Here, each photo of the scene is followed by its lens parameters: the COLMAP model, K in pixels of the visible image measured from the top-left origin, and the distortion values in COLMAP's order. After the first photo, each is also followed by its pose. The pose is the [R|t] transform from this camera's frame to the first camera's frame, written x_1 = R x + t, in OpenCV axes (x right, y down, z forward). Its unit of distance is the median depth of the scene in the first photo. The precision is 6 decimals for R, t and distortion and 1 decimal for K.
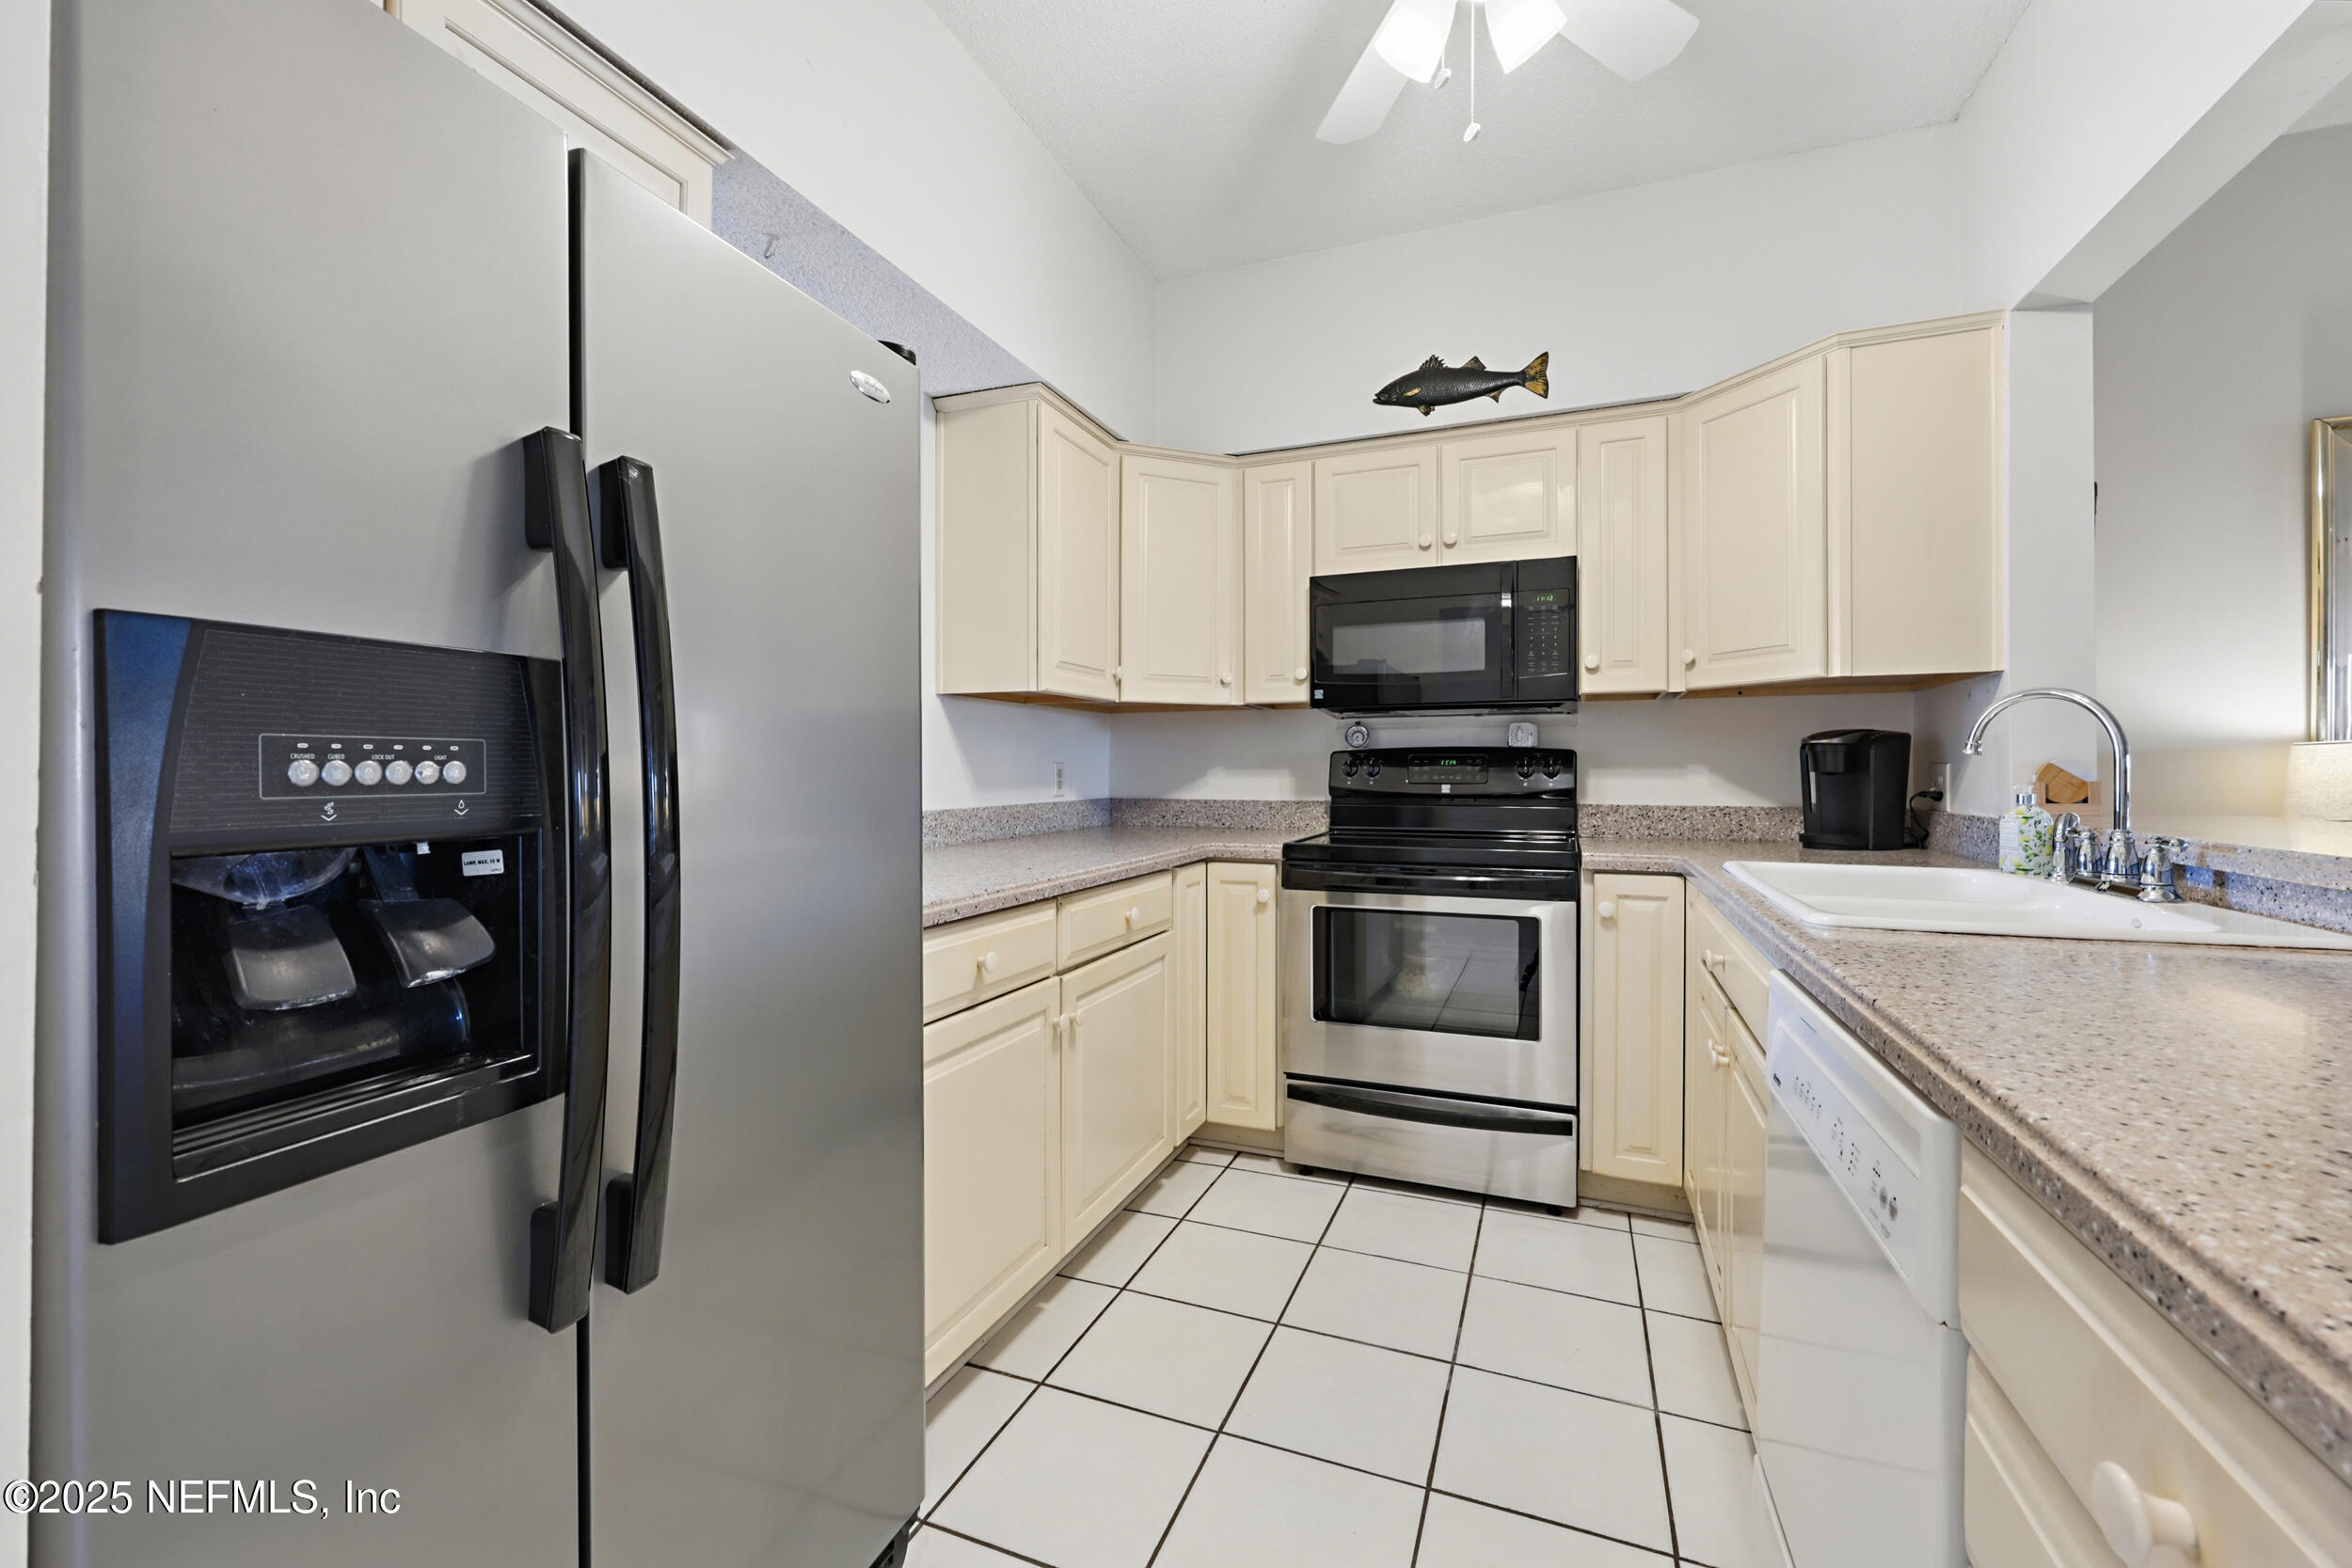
lens RADIAL K [[956.1, 0, 1176.1], [0, 956.1, 765.7], [0, 0, 1]] dist [0.000374, 0.000115]
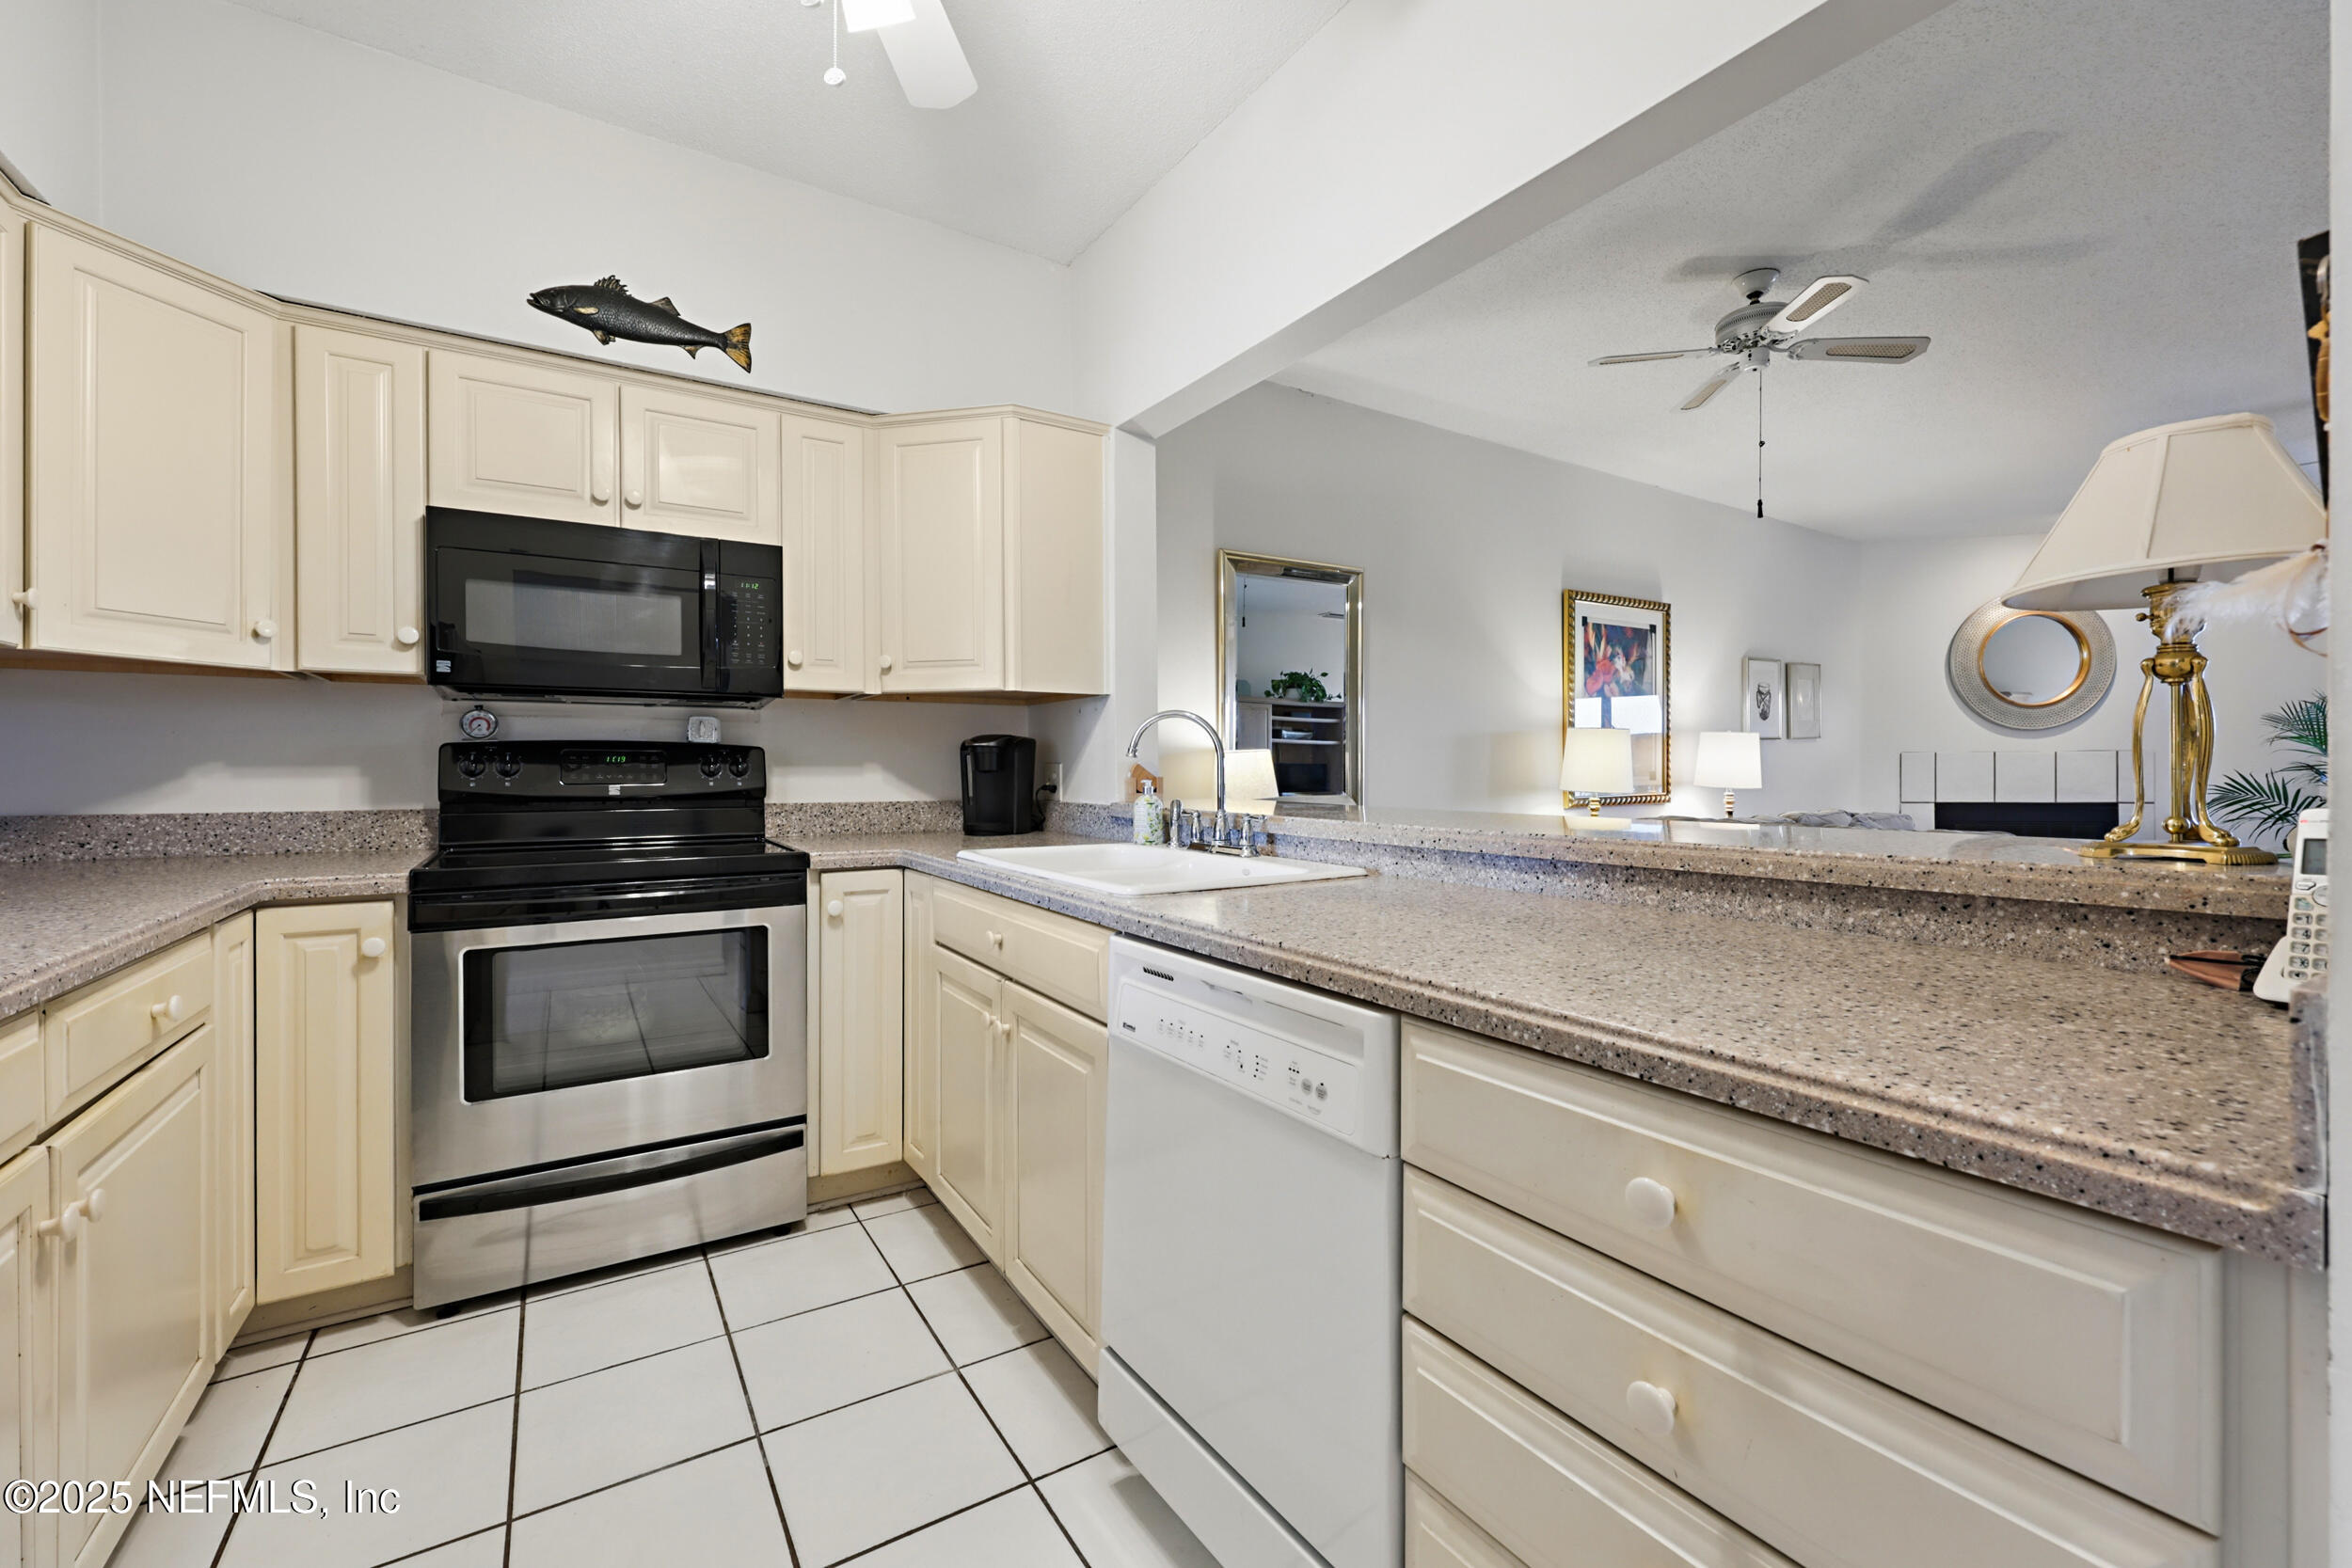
lens RADIAL K [[969.0, 0, 1171.7], [0, 969.0, 763.9], [0, 0, 1]] dist [0.000862, -0.000365]
pose [[0.580055, 0.004204, 0.814566, -0.147695], [-0.005352, 0.999985, -0.001349, -0.000610], [-0.814560, -0.003577, 0.580069, 0.108936]]
